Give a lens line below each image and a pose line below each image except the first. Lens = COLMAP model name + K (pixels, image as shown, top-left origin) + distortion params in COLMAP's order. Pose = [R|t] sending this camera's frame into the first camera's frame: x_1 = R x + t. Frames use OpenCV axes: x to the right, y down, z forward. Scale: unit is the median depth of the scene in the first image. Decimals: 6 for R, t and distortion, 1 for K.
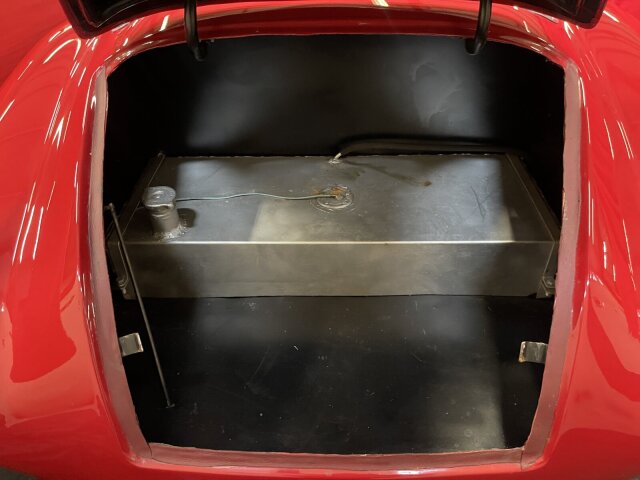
lens RADIAL K [[479.4, 0, 320.0], [0, 479.4, 240.0], [0, 0, 1]] dist [0.001410, 0.002743]
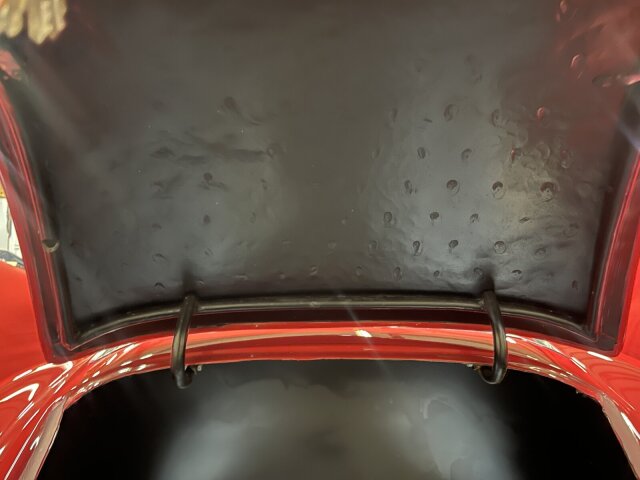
lens RADIAL K [[490.5, 0, 320.0], [0, 490.5, 240.0], [0, 0, 1]] dist [0.068506, -0.084224]
pose [[0.998623, 0.021120, 0.048011, -0.052316], [0.015936, 0.749904, -0.661354, 0.015178], [-0.049972, 0.661209, 0.748536, 0.152927]]
